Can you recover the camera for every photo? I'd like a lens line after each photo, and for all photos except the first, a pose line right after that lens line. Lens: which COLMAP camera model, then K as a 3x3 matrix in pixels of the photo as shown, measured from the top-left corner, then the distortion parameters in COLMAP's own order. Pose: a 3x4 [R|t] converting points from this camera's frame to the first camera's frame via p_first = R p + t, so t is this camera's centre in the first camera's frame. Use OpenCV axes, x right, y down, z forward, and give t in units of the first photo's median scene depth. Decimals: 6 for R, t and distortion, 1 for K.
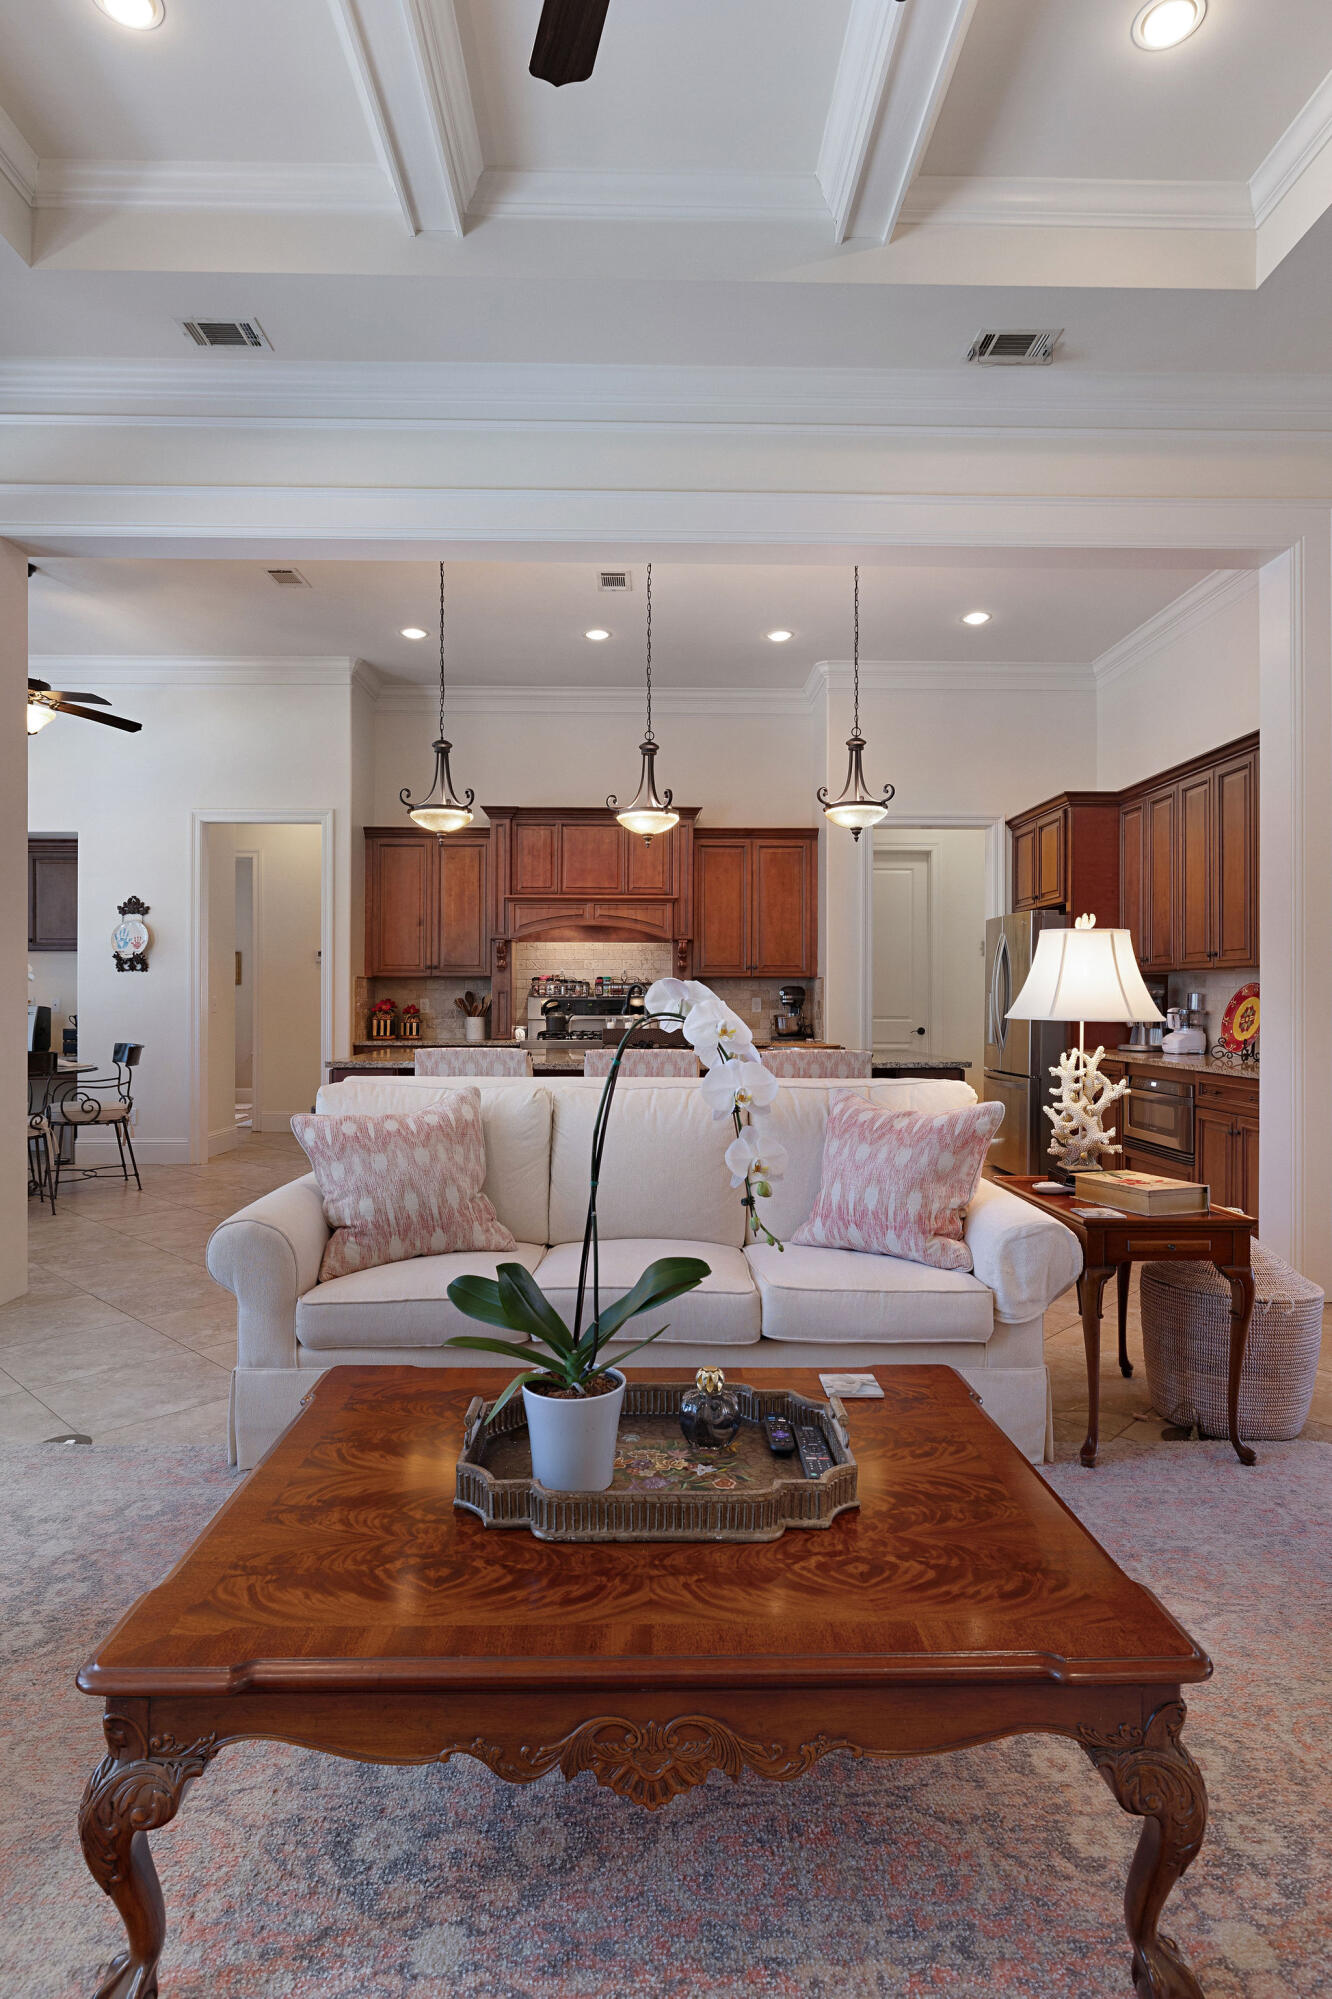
lens RADIAL K [[1092.6, 0, 671.3], [0, 1092.6, 1008.3], [0, 0, 1]] dist [0.002555, 0.000013]
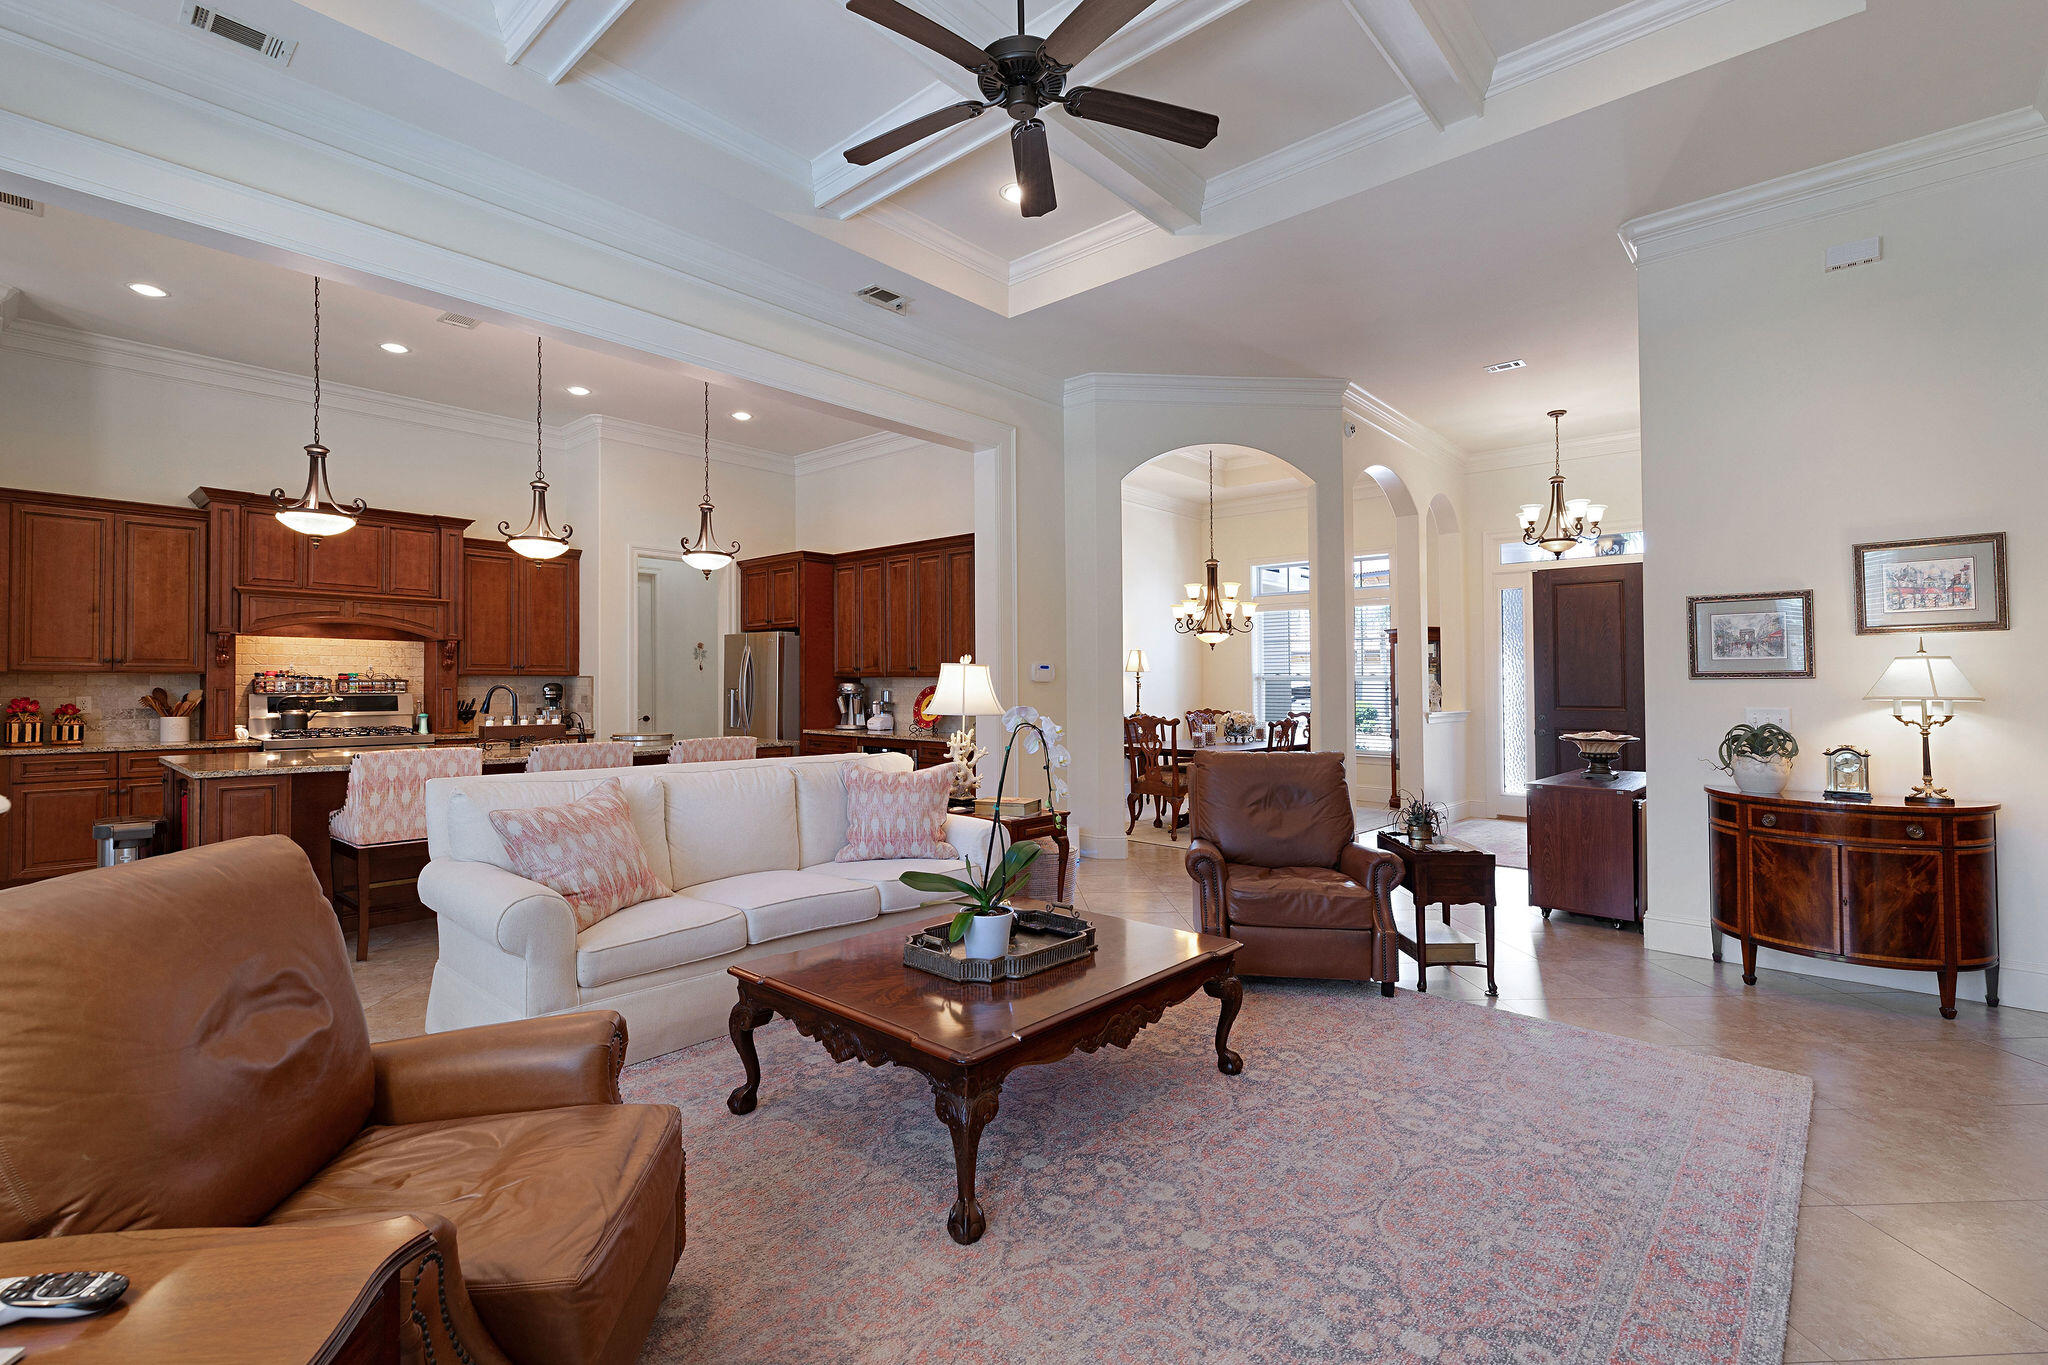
lens RADIAL K [[911.0, 0, 1042.8], [0, 911.0, 678.9], [0, 0, 1]] dist [0.012439, -0.000547]
pose [[0.681970, 0.005812, 0.731357, -0.253830], [0.003579, 0.999930, -0.011284, -0.012386], [-0.731372, 0.010313, 0.681901, -0.042398]]
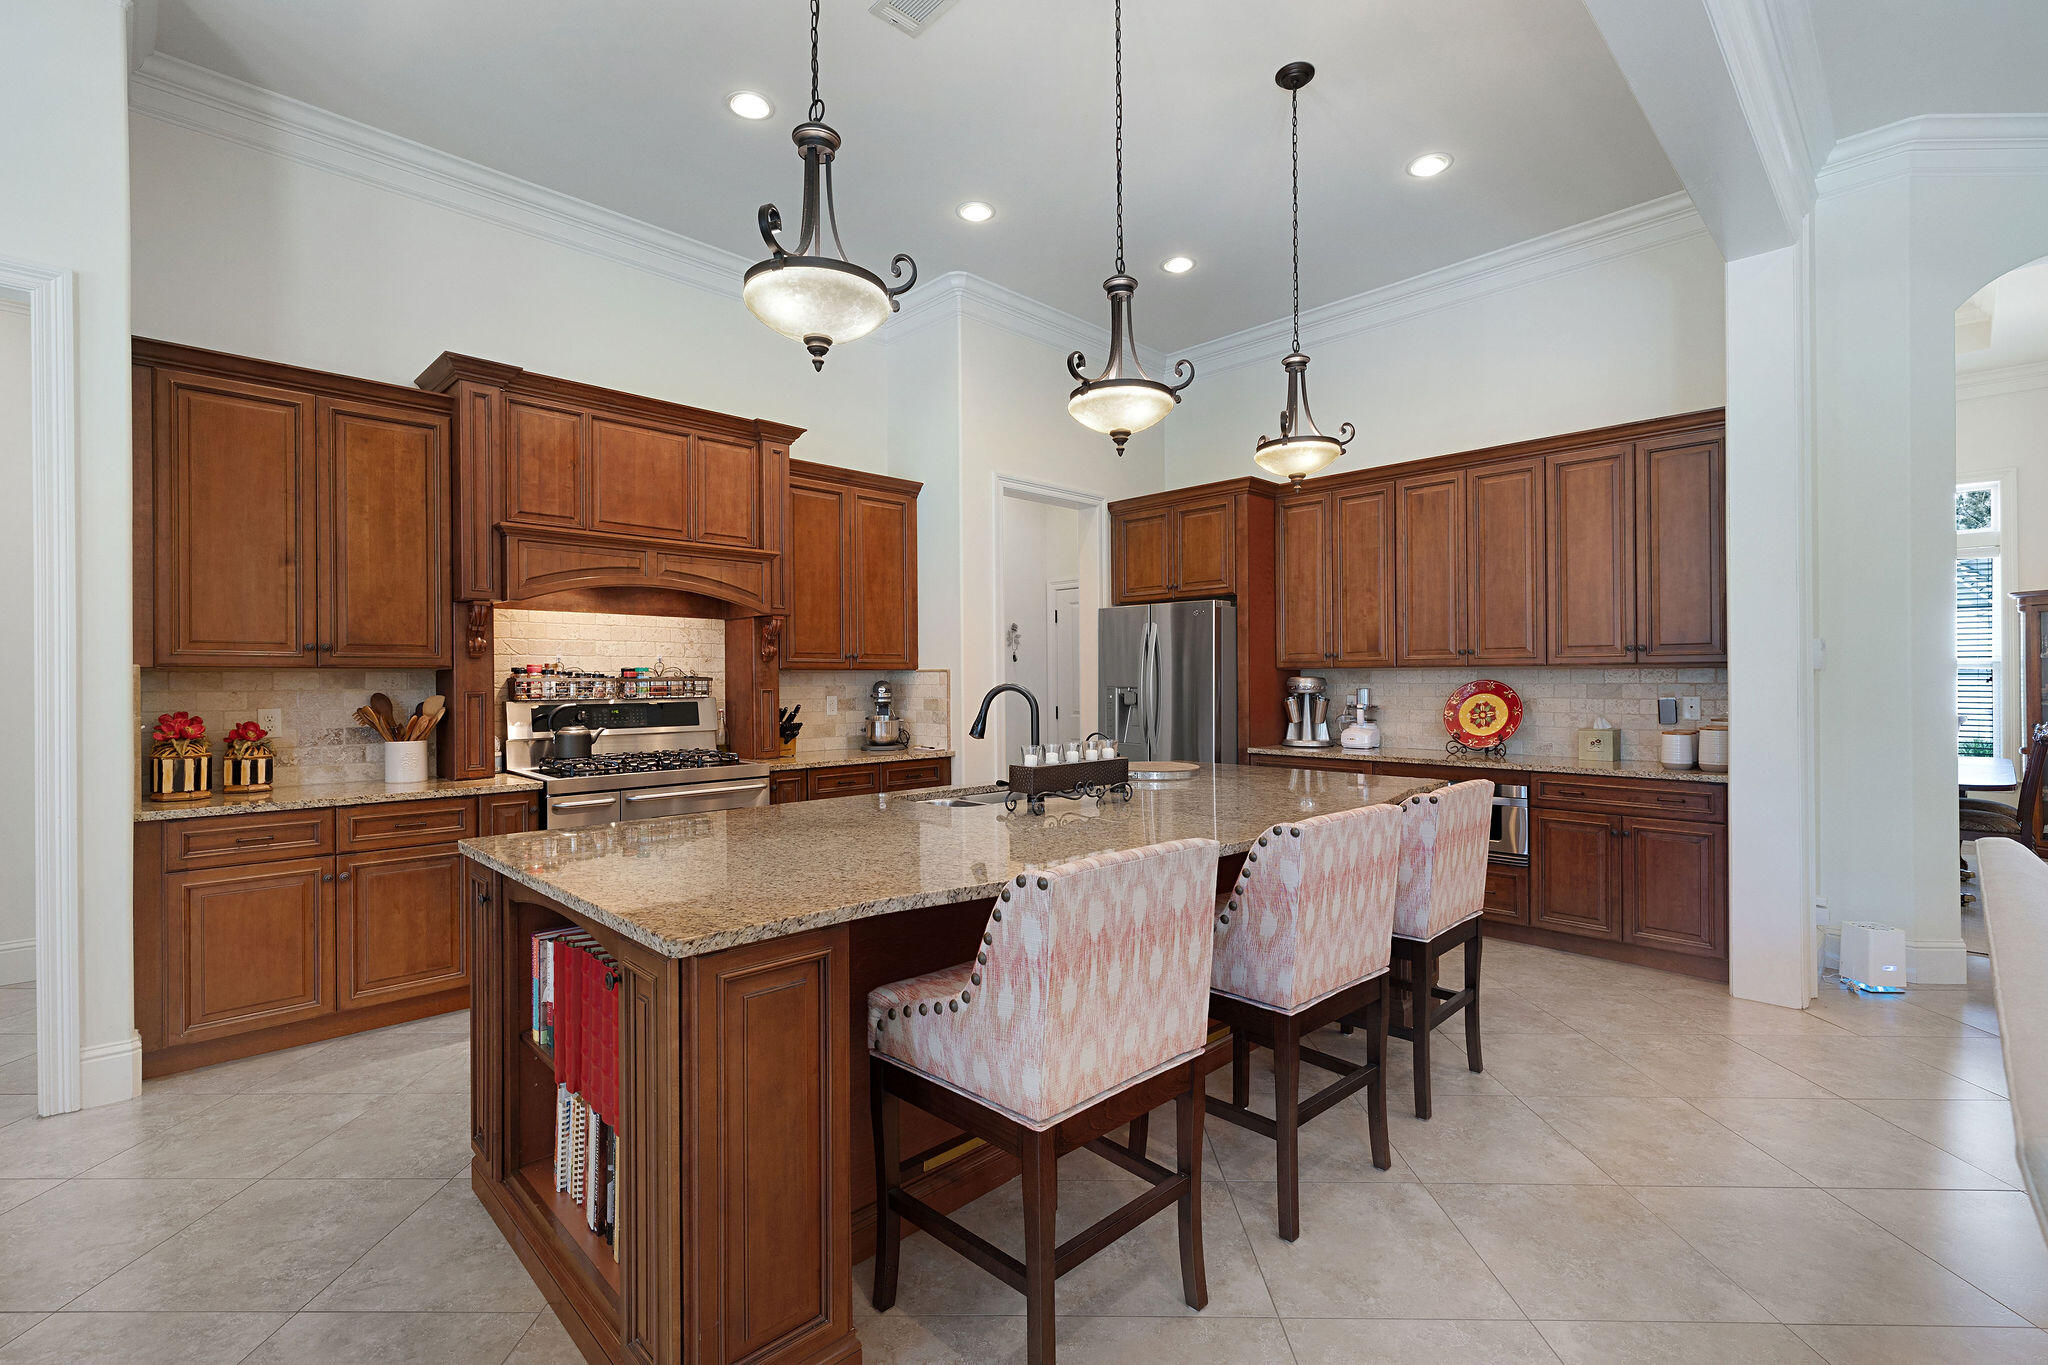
lens RADIAL K [[911.0, 0, 1024.5], [0, 911.0, 682.4], [0, 0, 1]] dist [0.012439, -0.000547]
pose [[0.731545, -0.007016, 0.681757, -0.272656], [0.011314, 0.999934, -0.001850, -0.017342], [-0.681699, 0.009067, 0.731577, 0.469719]]
